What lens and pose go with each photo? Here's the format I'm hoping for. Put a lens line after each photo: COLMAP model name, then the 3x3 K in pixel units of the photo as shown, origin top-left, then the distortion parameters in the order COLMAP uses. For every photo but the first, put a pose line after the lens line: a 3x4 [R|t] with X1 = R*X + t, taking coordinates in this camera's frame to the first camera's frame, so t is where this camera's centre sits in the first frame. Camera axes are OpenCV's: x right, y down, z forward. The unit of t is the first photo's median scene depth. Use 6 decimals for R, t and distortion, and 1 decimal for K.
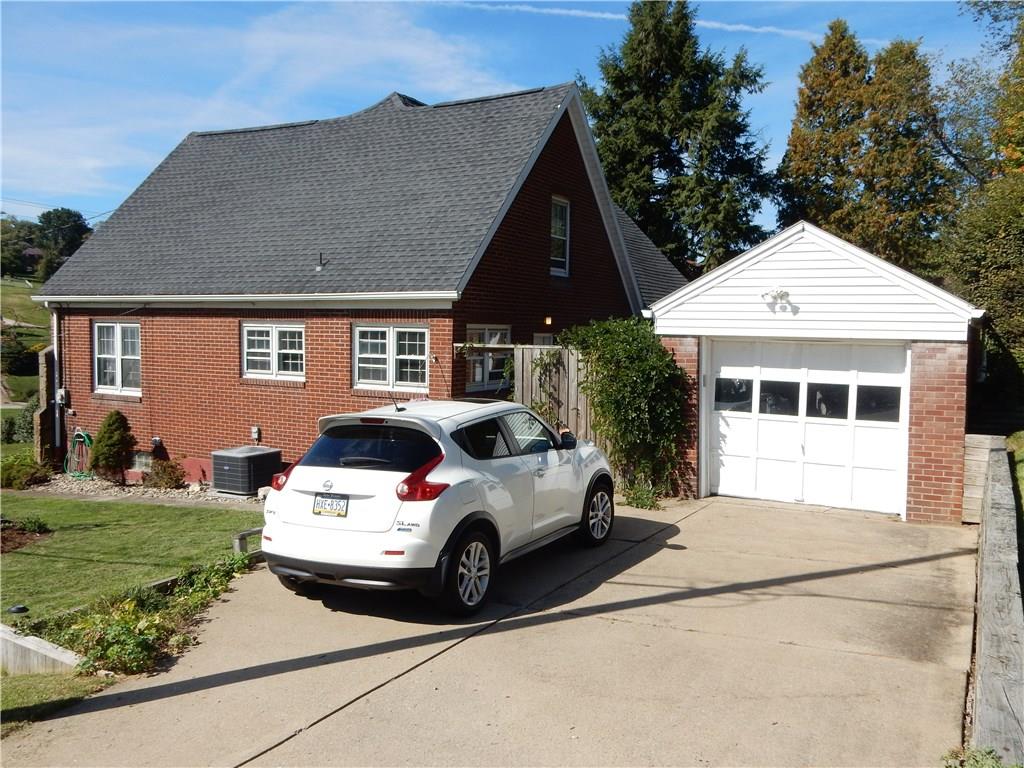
lens RADIAL K [[863.8, 0, 511.1], [0, 863.8, 391.7], [0, 0, 1]] dist [-0.035282, 0.008093]
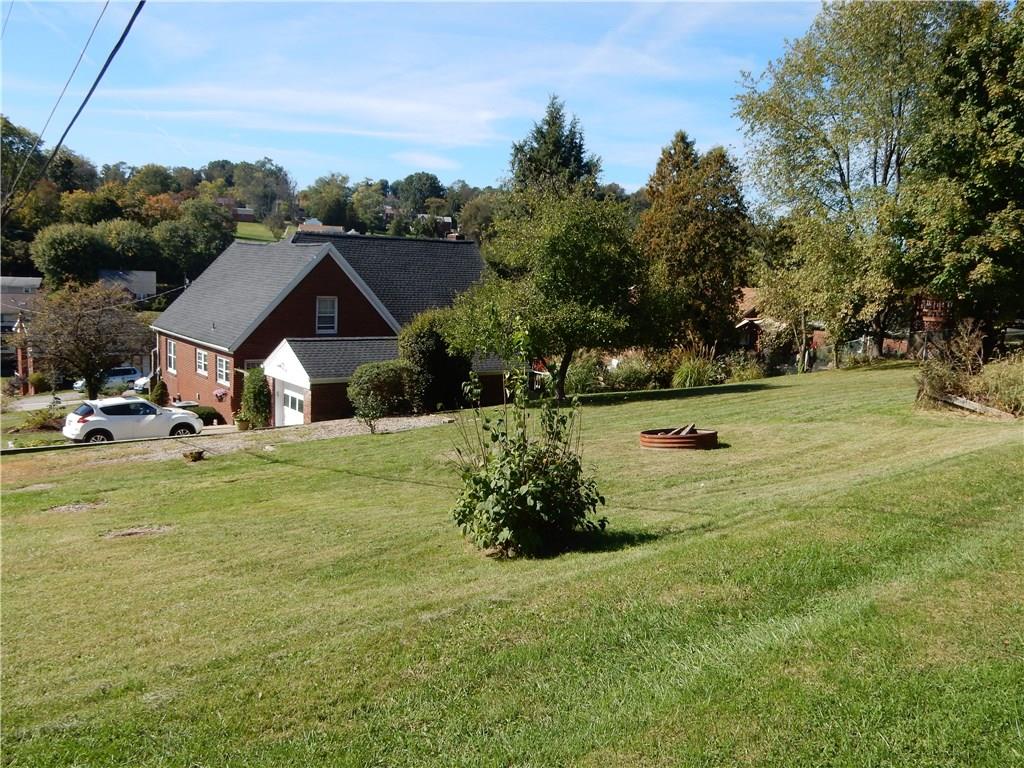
lens RADIAL K [[863.8, 0, 514.3], [0, 863.8, 378.8], [0, 0, 1]] dist [-0.035282, 0.008093]
pose [[0.910451, 0.083446, -0.405113, 1.706794], [-0.061900, 0.995896, 0.066024, -0.243652], [0.408960, -0.035035, 0.911880, -0.952379]]
